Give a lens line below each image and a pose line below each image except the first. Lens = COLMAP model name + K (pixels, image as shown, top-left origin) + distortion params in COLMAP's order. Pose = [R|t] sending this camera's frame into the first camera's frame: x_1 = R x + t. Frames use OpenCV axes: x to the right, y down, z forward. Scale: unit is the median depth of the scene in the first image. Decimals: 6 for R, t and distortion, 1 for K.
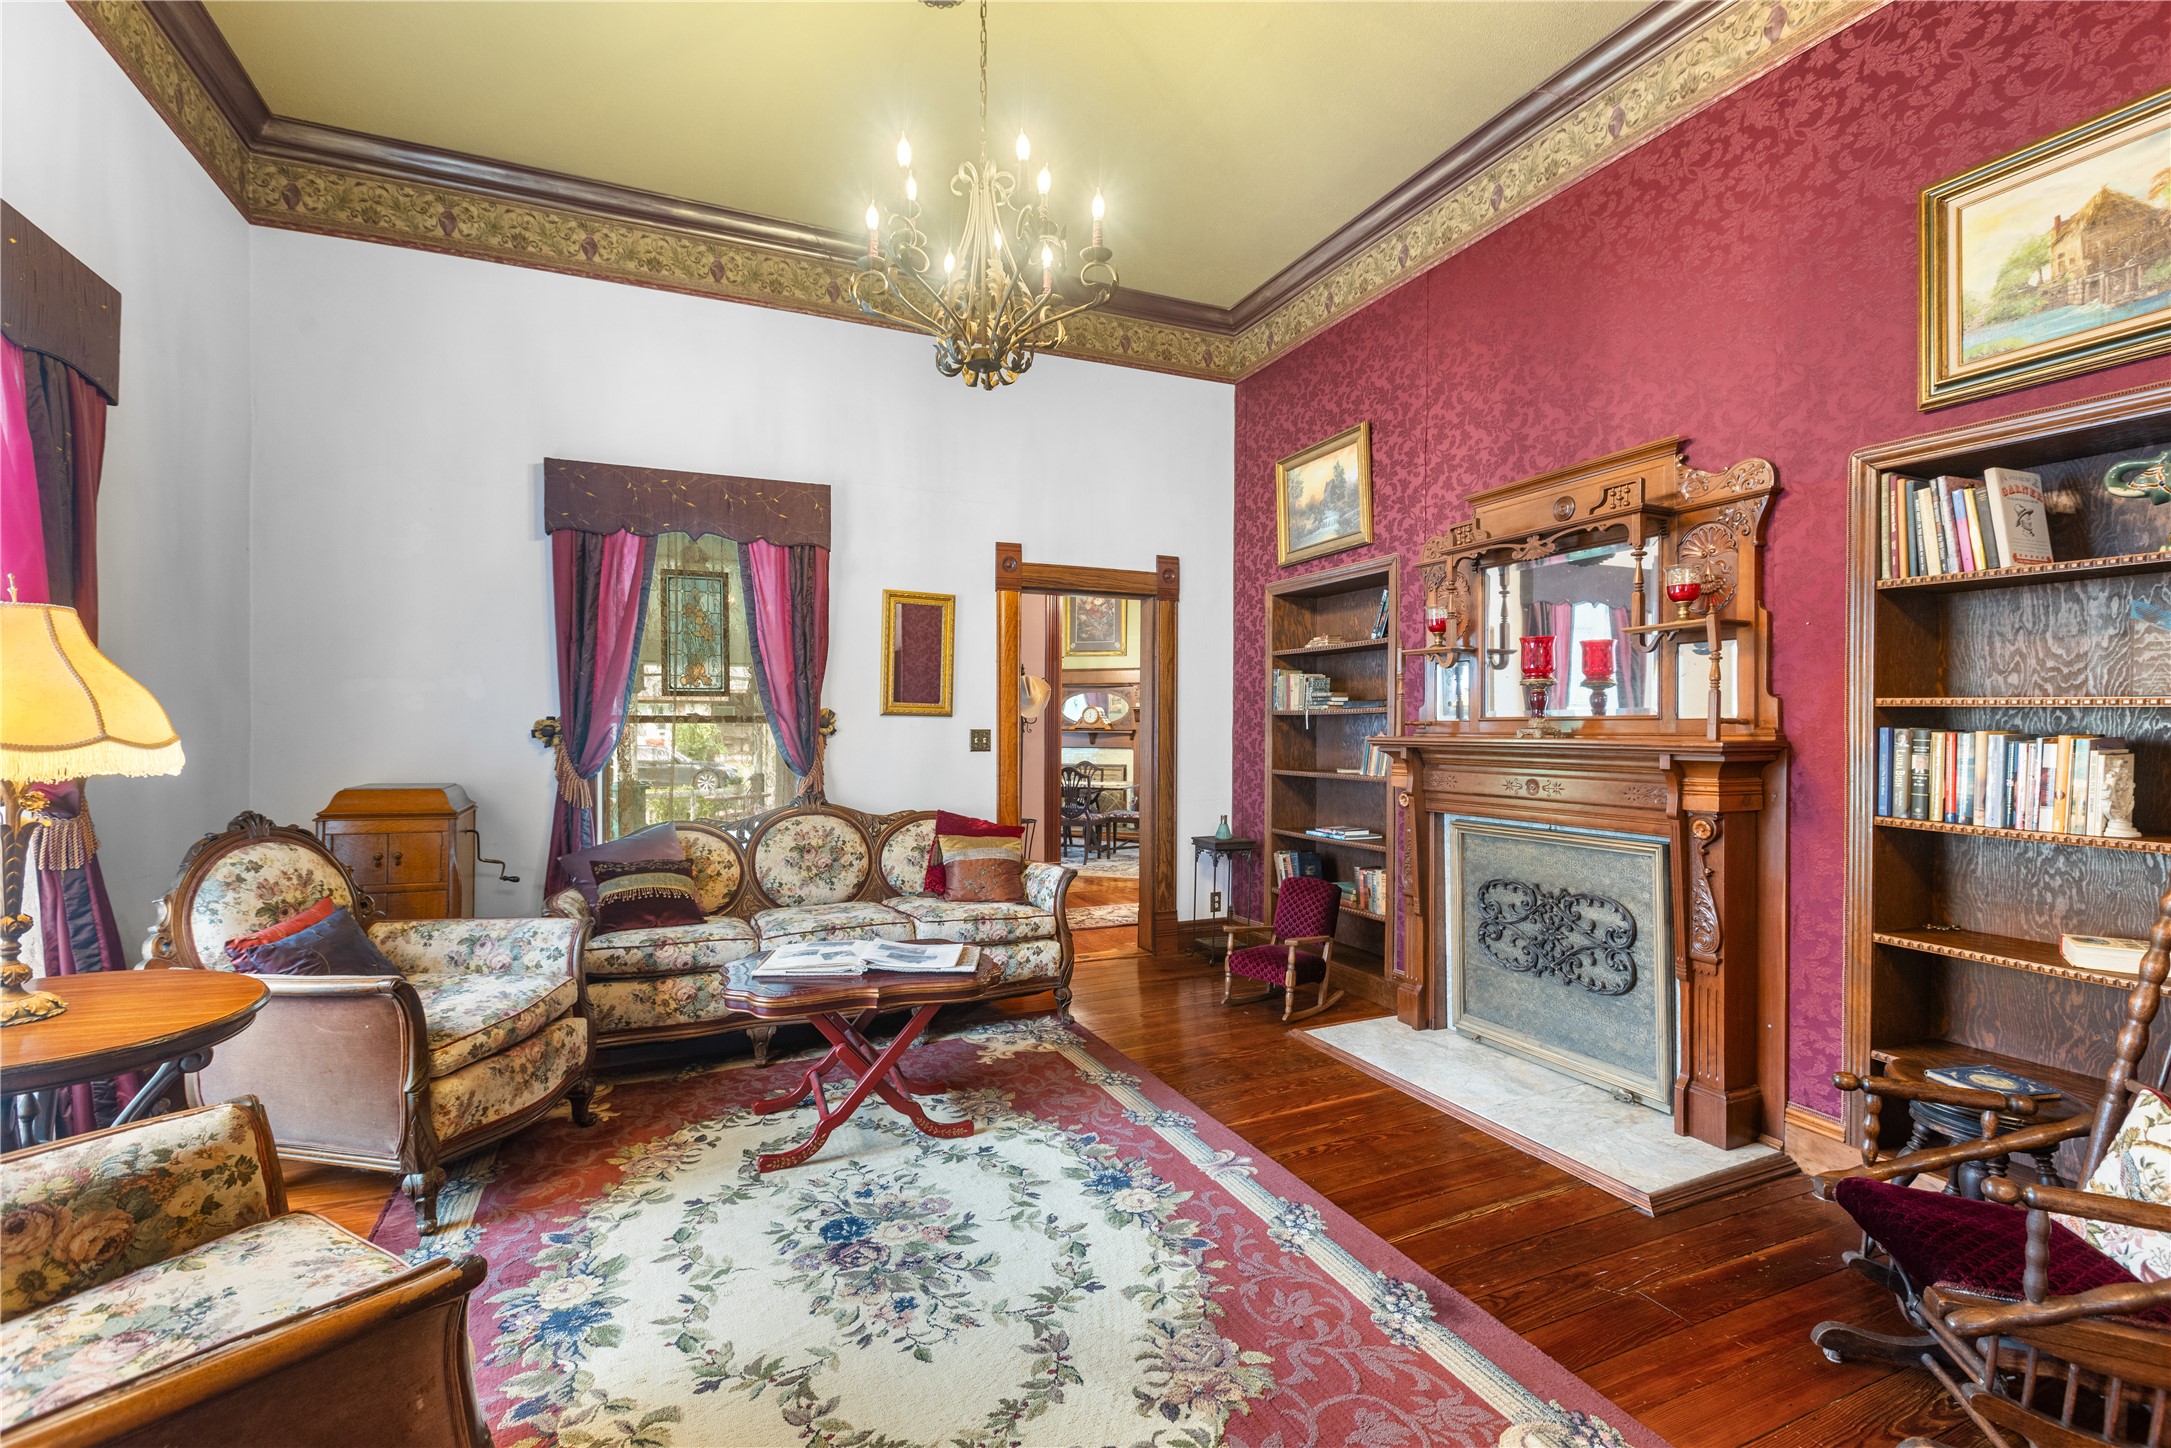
lens RADIAL K [[982.9, 0, 1089.3], [0, 982.9, 728.7], [0, 0, 1]] dist [0.000088, 0.000080]
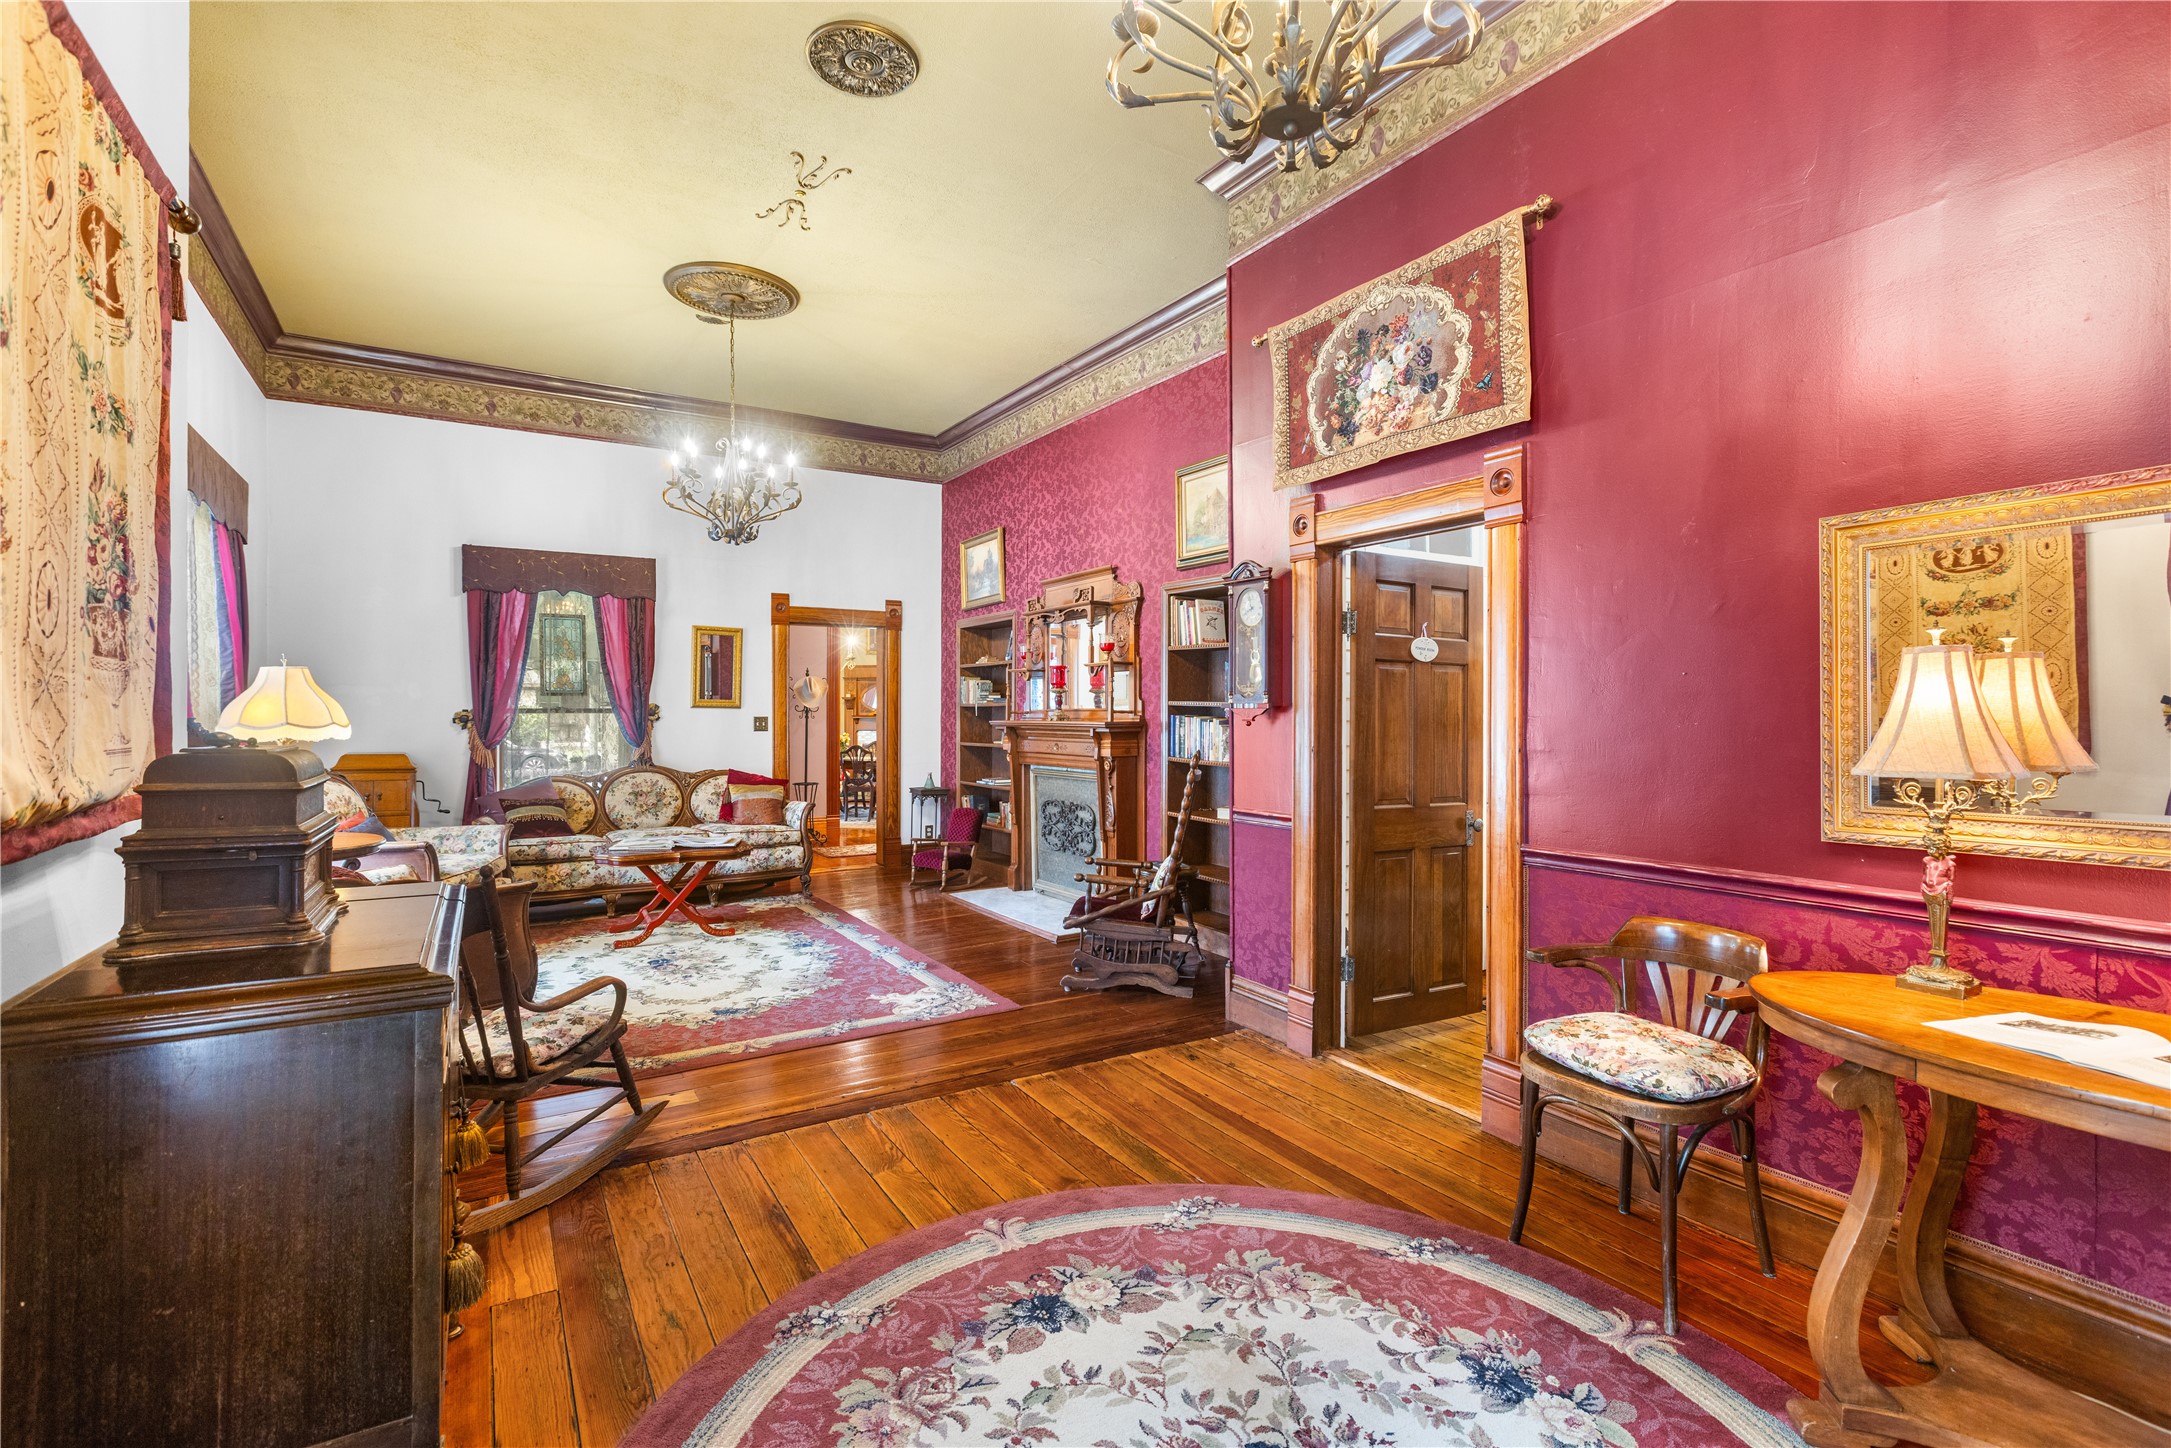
lens RADIAL K [[982.9, 0, 1085.3], [0, 982.9, 713.1], [0, 0, 1]] dist [0.000088, 0.000080]
pose [[0.989397, -0.002938, 0.145204, 0.195144], [0.002927, 0.999996, 0.000288, -0.004336], [-0.145204, 0.000140, 0.989402, -0.678468]]
